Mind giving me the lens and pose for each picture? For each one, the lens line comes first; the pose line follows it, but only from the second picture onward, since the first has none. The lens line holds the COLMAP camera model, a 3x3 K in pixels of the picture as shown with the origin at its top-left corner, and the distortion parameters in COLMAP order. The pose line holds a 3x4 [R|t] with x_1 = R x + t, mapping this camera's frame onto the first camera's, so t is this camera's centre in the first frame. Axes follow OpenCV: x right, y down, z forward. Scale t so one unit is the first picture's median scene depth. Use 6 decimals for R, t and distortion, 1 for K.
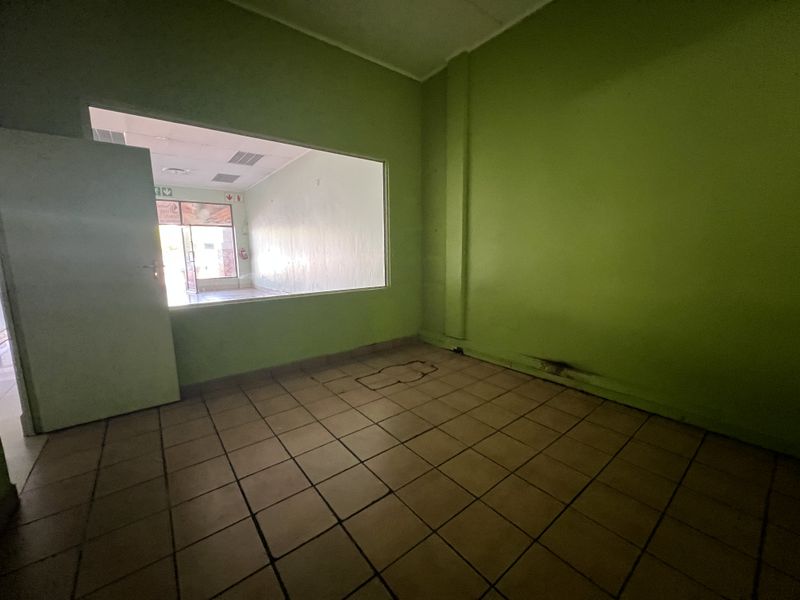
lens RADIAL K [[320.3, 0, 403.0], [0, 320.3, 298.9], [0, 0, 1]] dist [-0.000930, -0.000161]
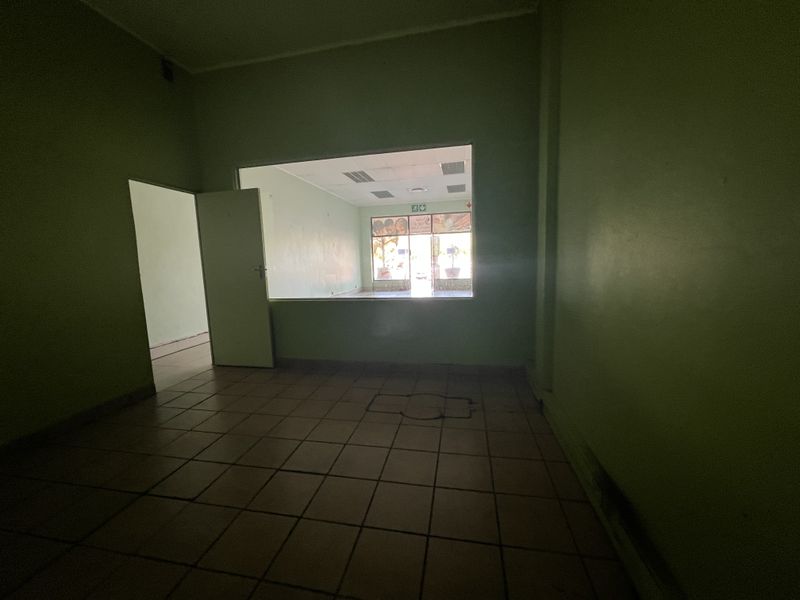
lens RADIAL K [[320.3, 0, 400.2], [0, 320.3, 301.5], [0, 0, 1]] dist [-0.000930, -0.000161]
pose [[0.641581, 0.091956, -0.761523, 0.497908], [-0.088618, 0.995026, 0.045492, -0.056943], [0.761919, 0.038298, 0.646539, 0.374378]]
